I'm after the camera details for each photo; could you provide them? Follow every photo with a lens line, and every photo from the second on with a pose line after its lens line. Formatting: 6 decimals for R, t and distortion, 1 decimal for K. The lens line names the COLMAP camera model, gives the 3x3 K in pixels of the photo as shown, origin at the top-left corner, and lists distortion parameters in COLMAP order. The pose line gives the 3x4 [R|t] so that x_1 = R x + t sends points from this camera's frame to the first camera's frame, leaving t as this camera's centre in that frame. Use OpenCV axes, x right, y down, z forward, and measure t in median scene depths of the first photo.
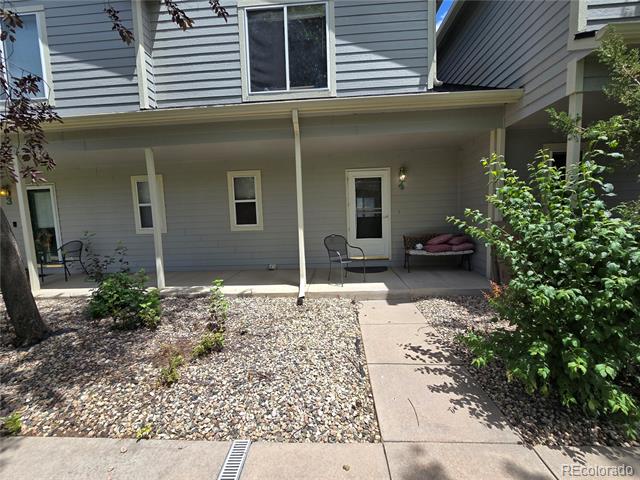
lens RADIAL K [[262.1, 0, 319.7], [0, 262.1, 237.5], [0, 0, 1]] dist [-0.009889, 0.000866]
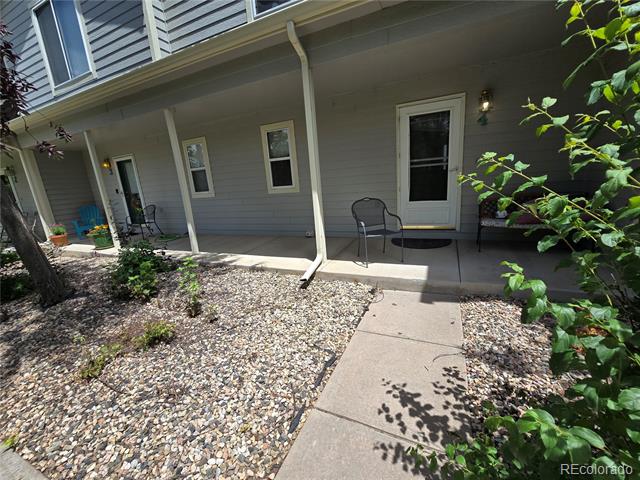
lens RADIAL K [[262.1, 0, 322.7], [0, 262.1, 238.5], [0, 0, 1]] dist [-0.009889, 0.000866]
pose [[0.933643, 0.042869, -0.355632, 0.255328], [0.018032, 0.985929, 0.166187, -0.028208], [0.357752, -0.161572, 0.919732, 0.286597]]
